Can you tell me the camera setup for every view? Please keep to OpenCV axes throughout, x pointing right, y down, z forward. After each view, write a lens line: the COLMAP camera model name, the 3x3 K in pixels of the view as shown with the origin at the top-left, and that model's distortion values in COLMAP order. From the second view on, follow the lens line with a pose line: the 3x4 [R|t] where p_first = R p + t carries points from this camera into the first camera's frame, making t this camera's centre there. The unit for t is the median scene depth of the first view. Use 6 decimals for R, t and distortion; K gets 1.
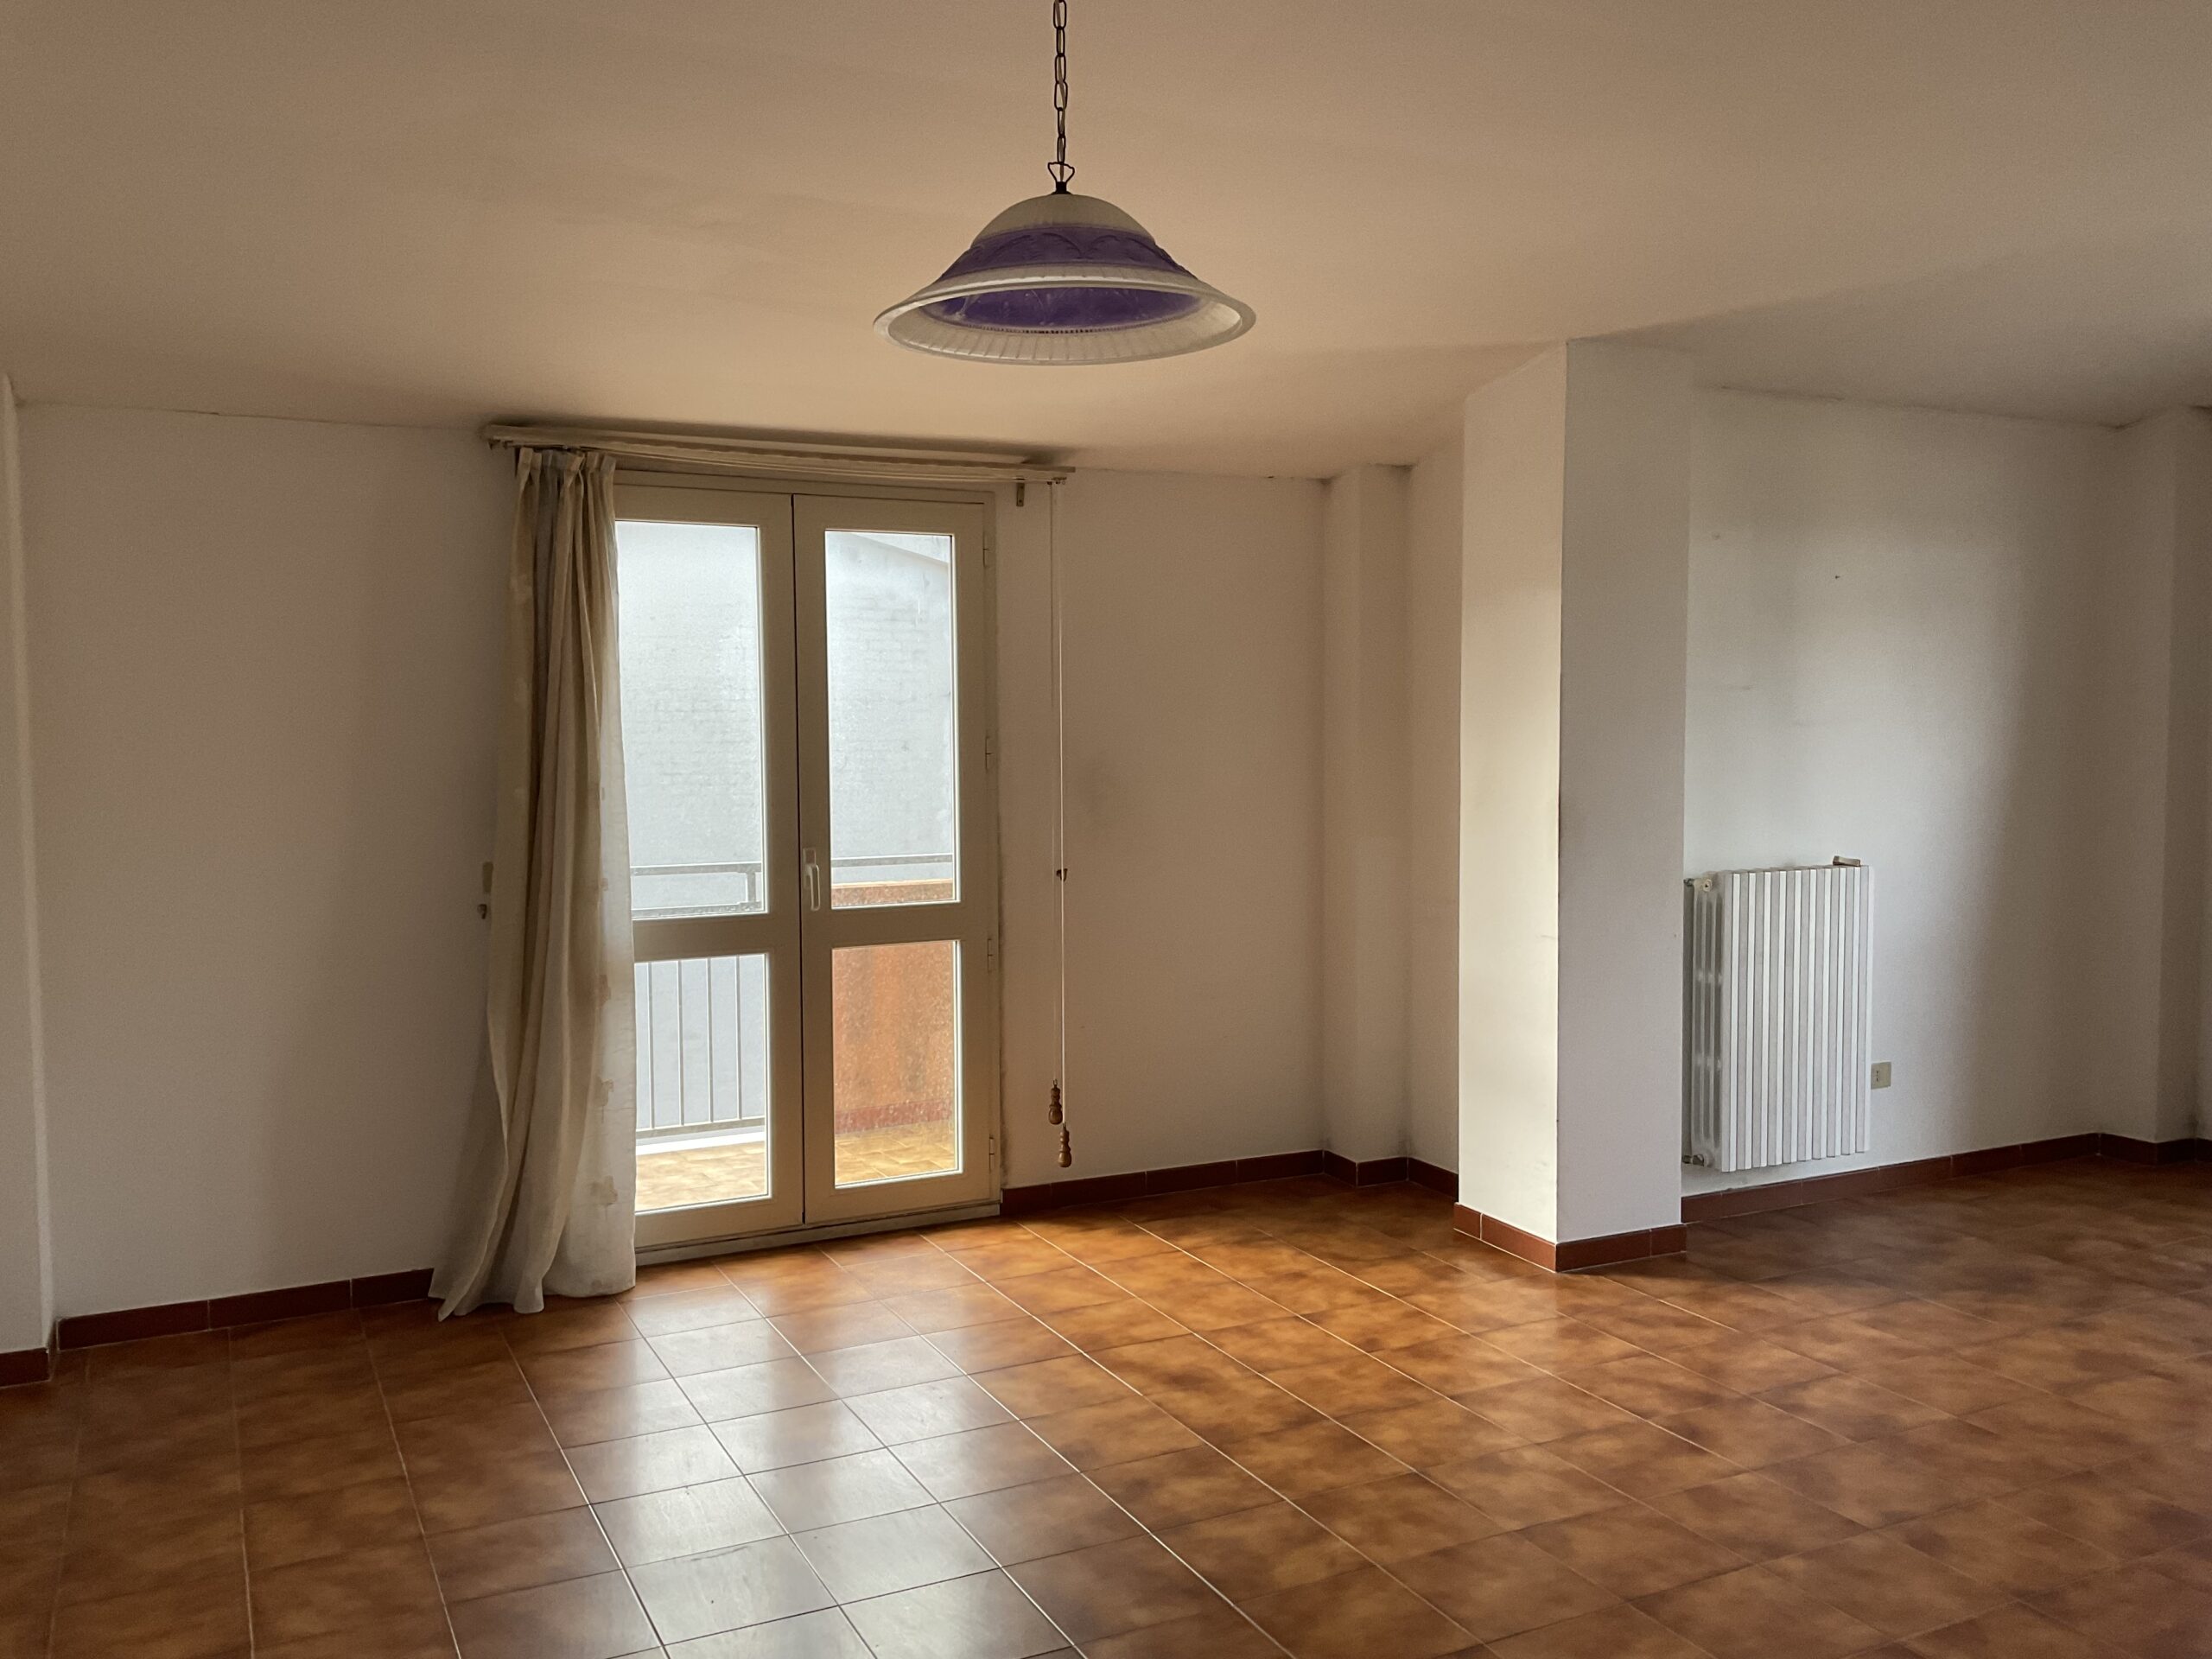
lens RADIAL K [[1814.1, 0, 1106.0], [0, 1814.1, 829.5], [0, 0, 1]] dist [0.108784, -0.208562]
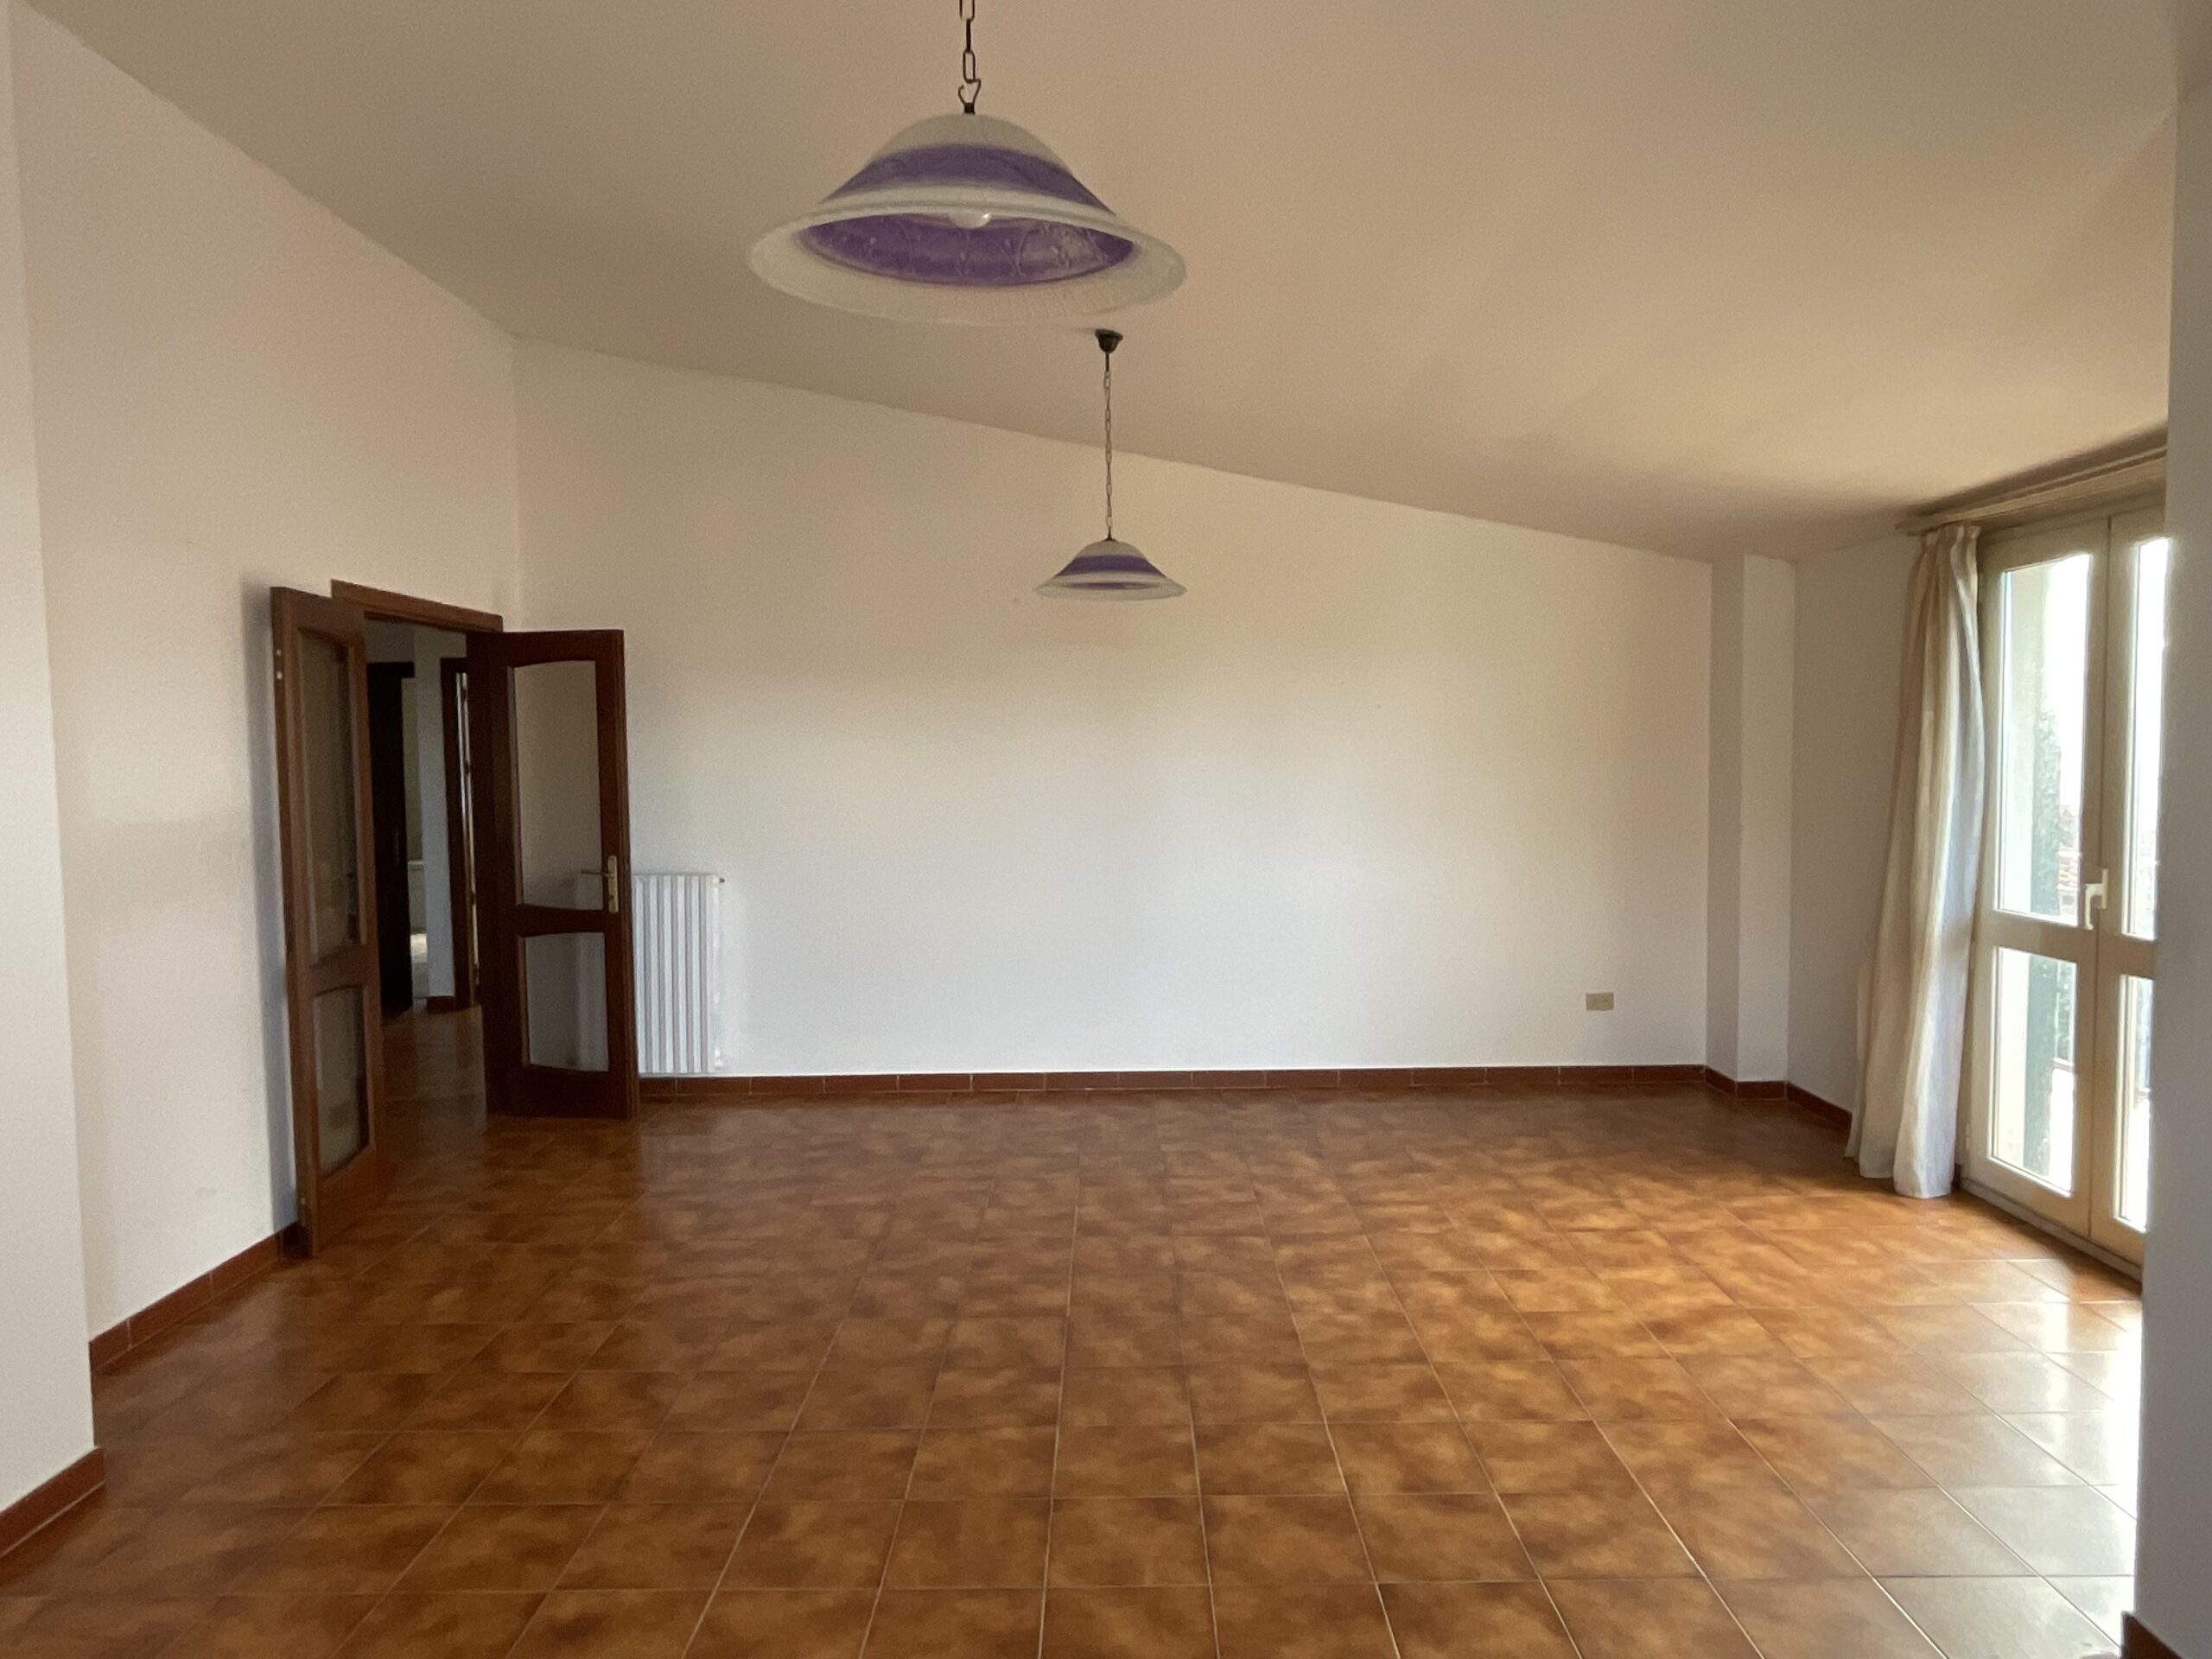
lens RADIAL K [[1386.8, 0, 1106.0], [0, 1386.8, 829.5], [0, 0, 1]] dist [0.000435, 0.000063]
pose [[-0.453104, 0.064727, -0.889105, 0.854362], [-0.037418, 0.995101, 0.091512, -0.066220], [0.890672, 0.074733, -0.448462, 0.954019]]
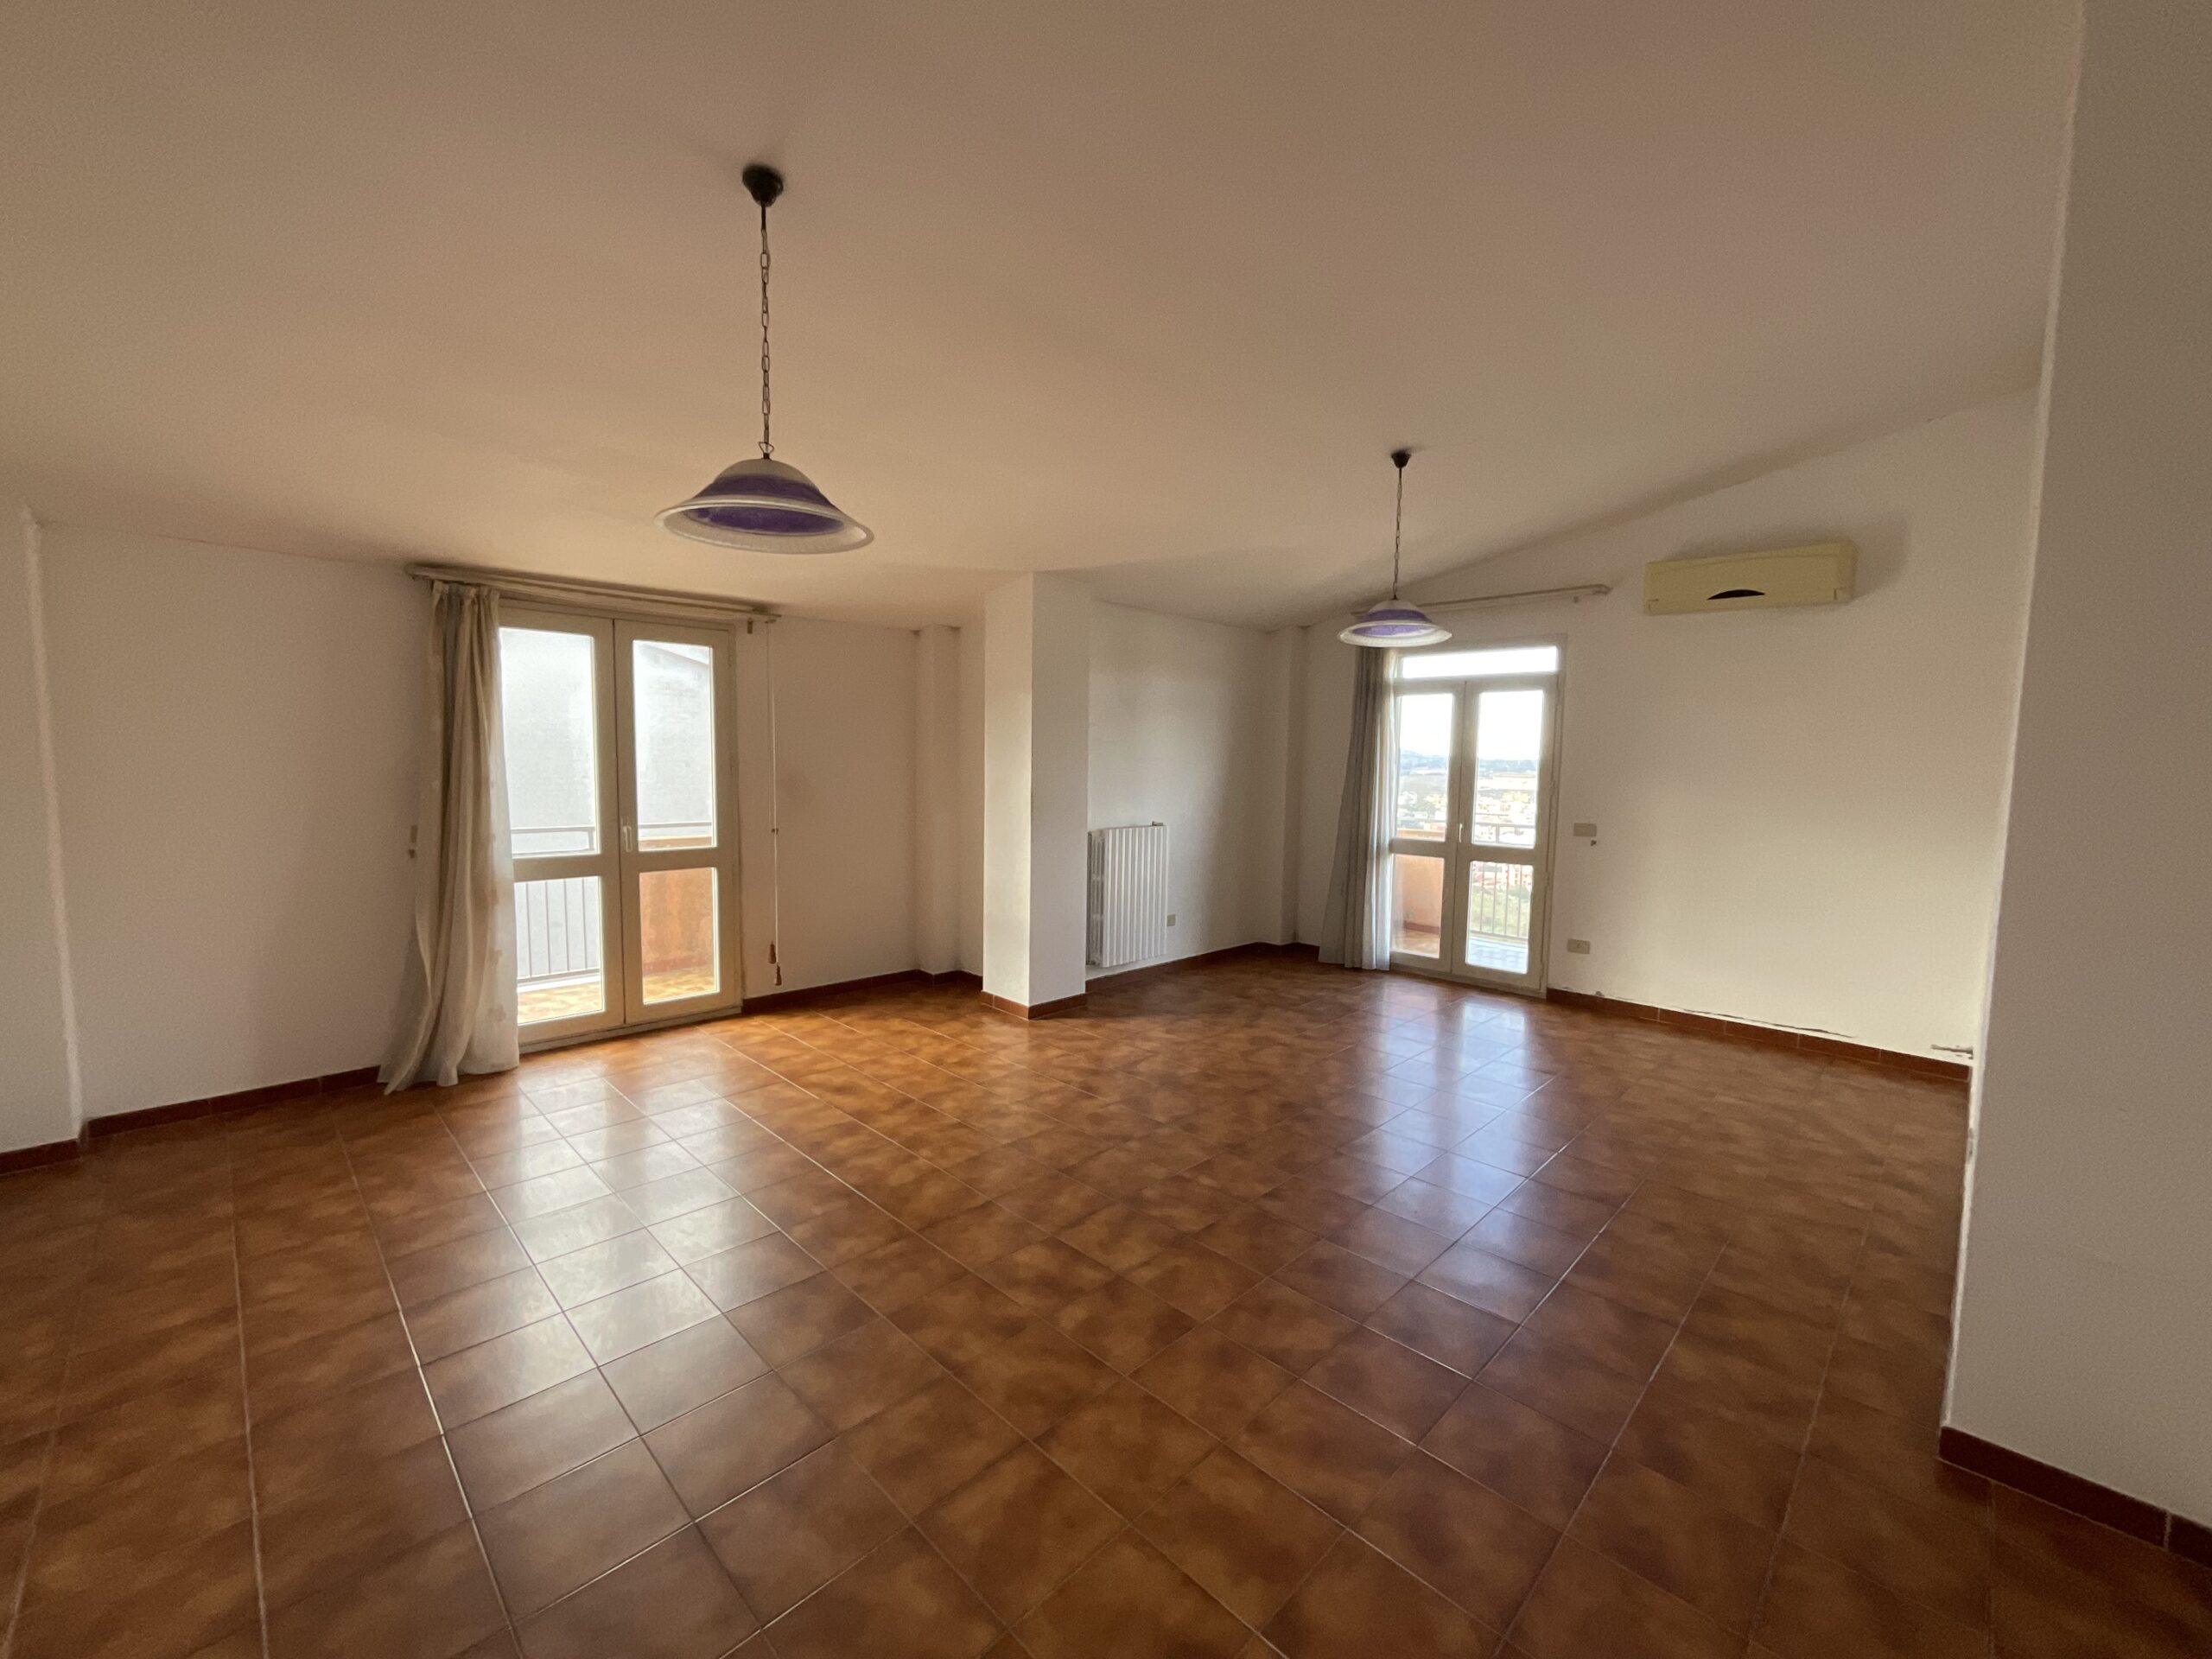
lens RADIAL K [[891.4, 0, 1111.3], [0, 891.4, 833.9], [0, 0, 1]] dist [-0.000475, 0.000443]
pose [[0.945575, -0.004547, 0.325373, 0.005460], [-0.003597, 0.999695, 0.024424, 0.004559], [-0.325385, -0.024265, 0.945270, 0.013775]]
